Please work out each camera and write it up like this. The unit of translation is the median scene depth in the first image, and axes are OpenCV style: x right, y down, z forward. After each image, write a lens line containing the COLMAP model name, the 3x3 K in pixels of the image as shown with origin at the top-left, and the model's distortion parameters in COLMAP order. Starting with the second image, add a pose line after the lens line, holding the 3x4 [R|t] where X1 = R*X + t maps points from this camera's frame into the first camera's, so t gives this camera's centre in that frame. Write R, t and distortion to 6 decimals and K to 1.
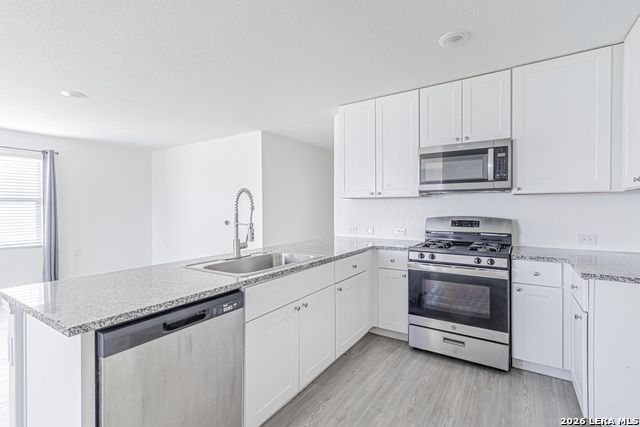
lens RADIAL K [[301.3, 0, 324.0], [0, 301.3, 214.5], [0, 0, 1]] dist [0.001807, -0.000219]
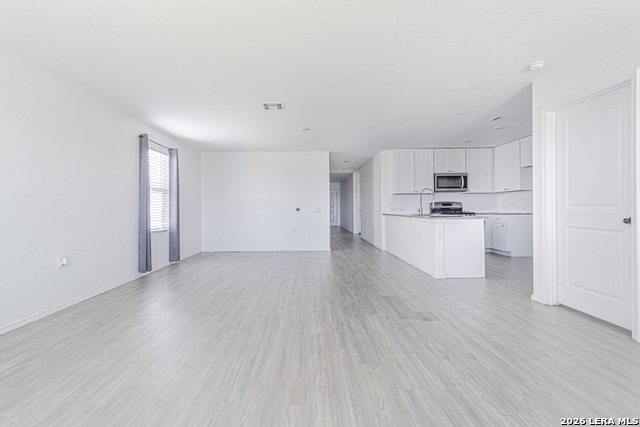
lens RADIAL K [[303.4, 0, 308.5], [0, 303.4, 204.4], [0, 0, 1]] dist [0.008349, 0.000119]
pose [[0.837493, 0.004482, 0.546429, -2.142467], [0.014436, 0.999436, -0.030324, 0.103983], [-0.546257, 0.033284, 0.836956, -0.562198]]
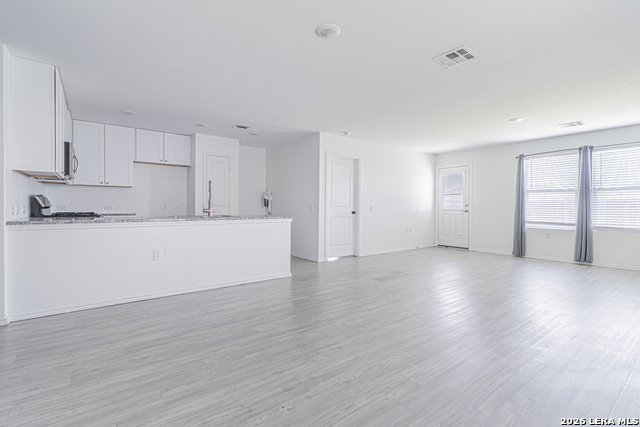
lens RADIAL K [[294.6, 0, 318.4], [0, 294.6, 209.6], [0, 0, 1]] dist [0.008568, 0.000194]
pose [[-0.942363, -0.005005, 0.334556, -1.294929], [0.003717, 0.999670, 0.025424, 0.051473], [-0.334573, 0.025202, -0.942033, 2.115931]]
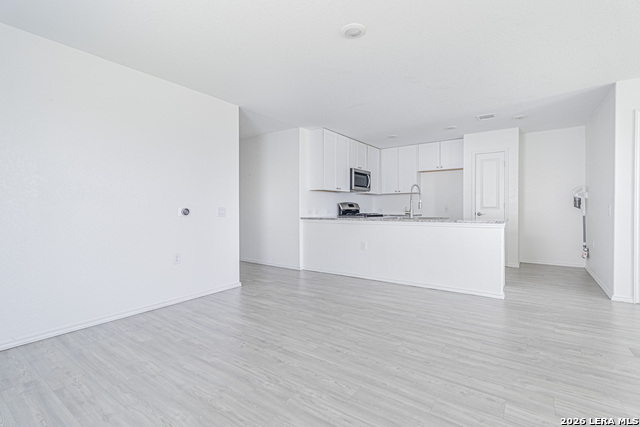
lens RADIAL K [[296.1, 0, 323.6], [0, 296.1, 213.2], [0, 0, 1]] dist [0.003899, 0.000318]
pose [[0.033292, -0.011510, 0.999379, -1.928542], [0.022800, 0.999682, 0.010754, 0.067211], [-0.999186, 0.022428, 0.033544, 1.287955]]
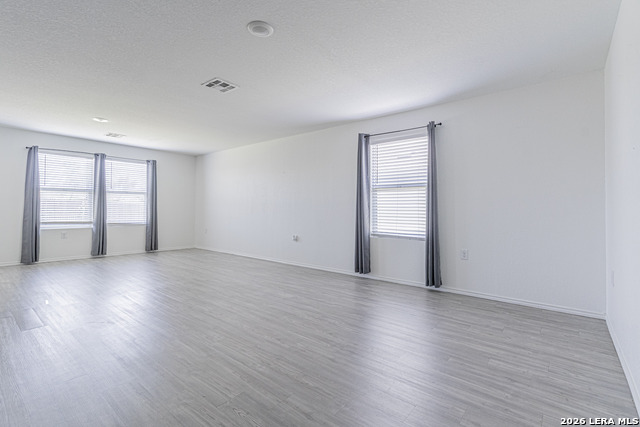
lens RADIAL K [[294.4, 0, 320.1], [0, 294.4, 205.8], [0, 0, 1]] dist [0.011292, -0.000386]
pose [[-0.112389, -0.011963, -0.993592, -0.139962], [-0.027035, 0.999594, -0.008977, 0.060329], [0.993296, 0.025853, -0.112667, 1.509411]]
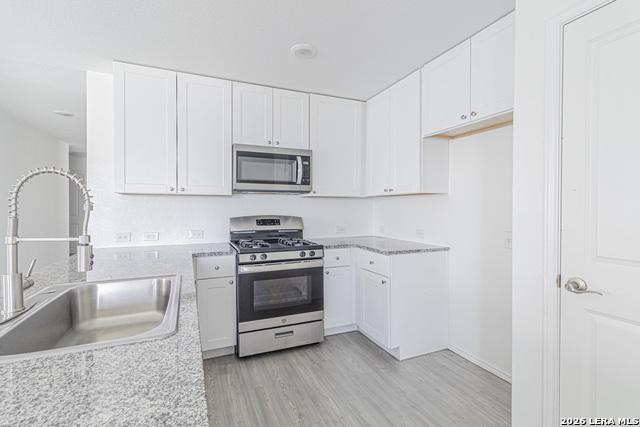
lens RADIAL K [[297.1, 0, 321.6], [0, 297.1, 210.3], [0, 0, 1]] dist [0.003630, 0.000297]
pose [[0.547020, -0.004757, 0.837106, -0.352848], [0.014154, 0.999893, -0.003567, -0.006187], [-0.837000, 0.013799, 0.547029, 0.300205]]
